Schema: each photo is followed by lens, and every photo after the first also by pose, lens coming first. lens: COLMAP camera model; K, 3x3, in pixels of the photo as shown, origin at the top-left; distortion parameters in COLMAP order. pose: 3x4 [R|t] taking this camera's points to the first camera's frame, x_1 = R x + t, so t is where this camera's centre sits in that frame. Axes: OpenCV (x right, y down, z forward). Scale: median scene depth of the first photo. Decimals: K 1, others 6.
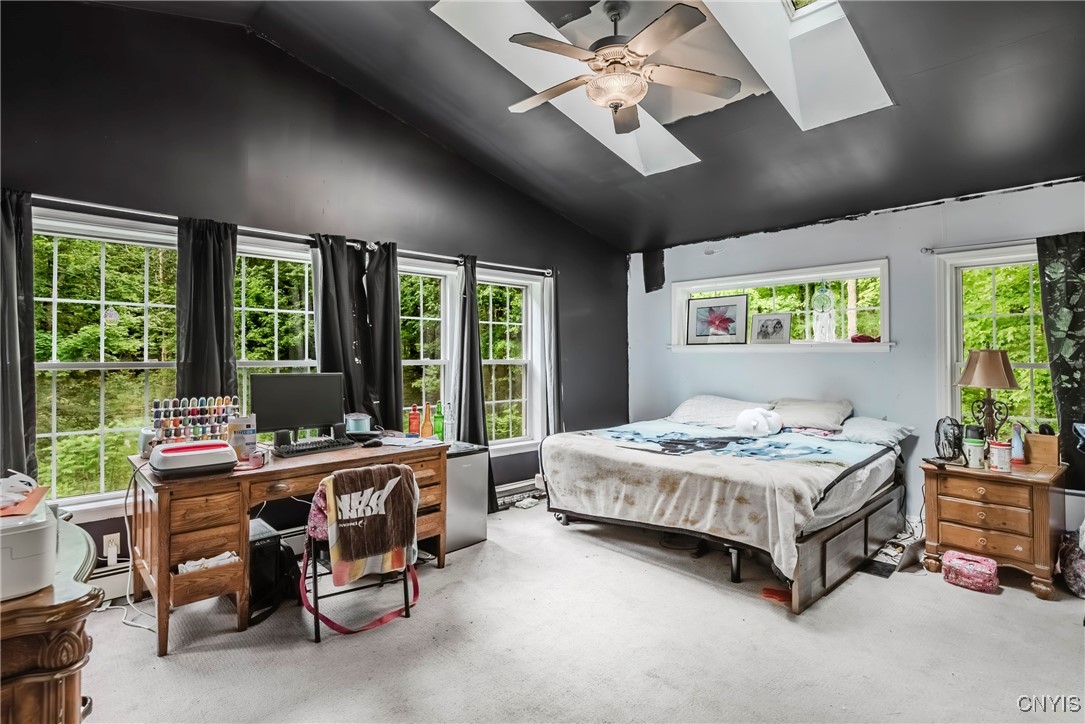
lens RADIAL K [[553.2, 0, 543.9], [0, 553.2, 354.9], [0, 0, 1]] dist [0.000789, -0.000009]
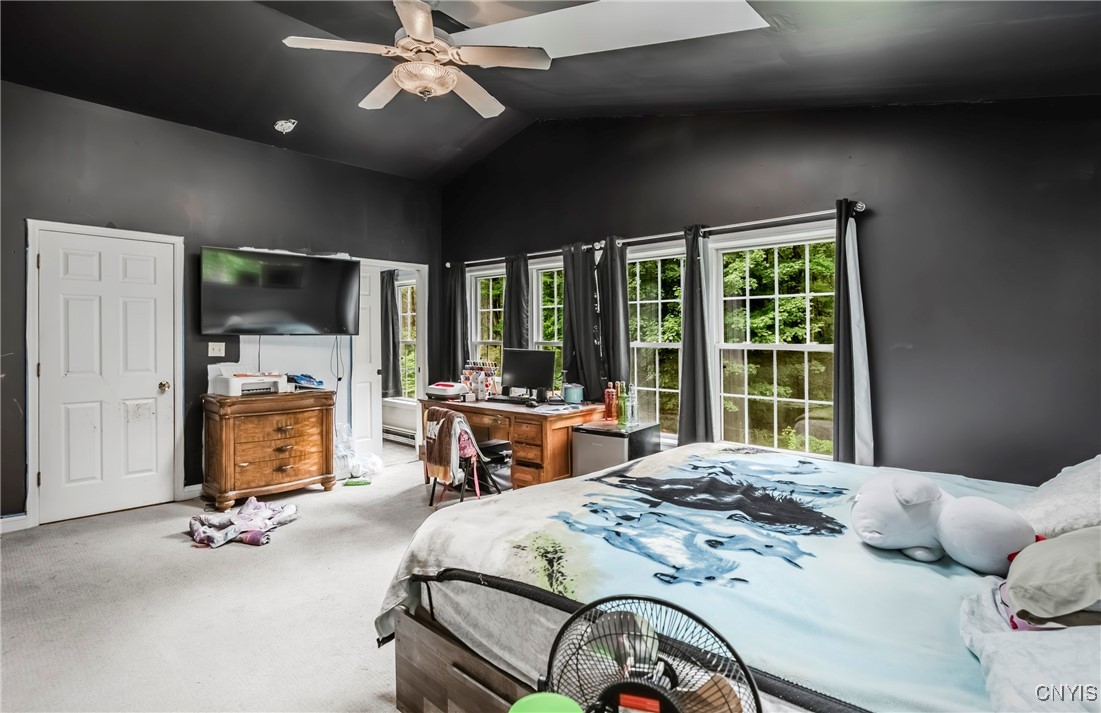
lens RADIAL K [[562.3, 0, 579.4], [0, 562.3, 334.2], [0, 0, 1]] dist [0.000443, 0.000028]
pose [[0.078209, -0.004808, -0.996925, 0.656529], [0.000196, 0.999988, -0.004808, 0.000276], [0.996937, 0.000181, 0.078209, 0.644511]]
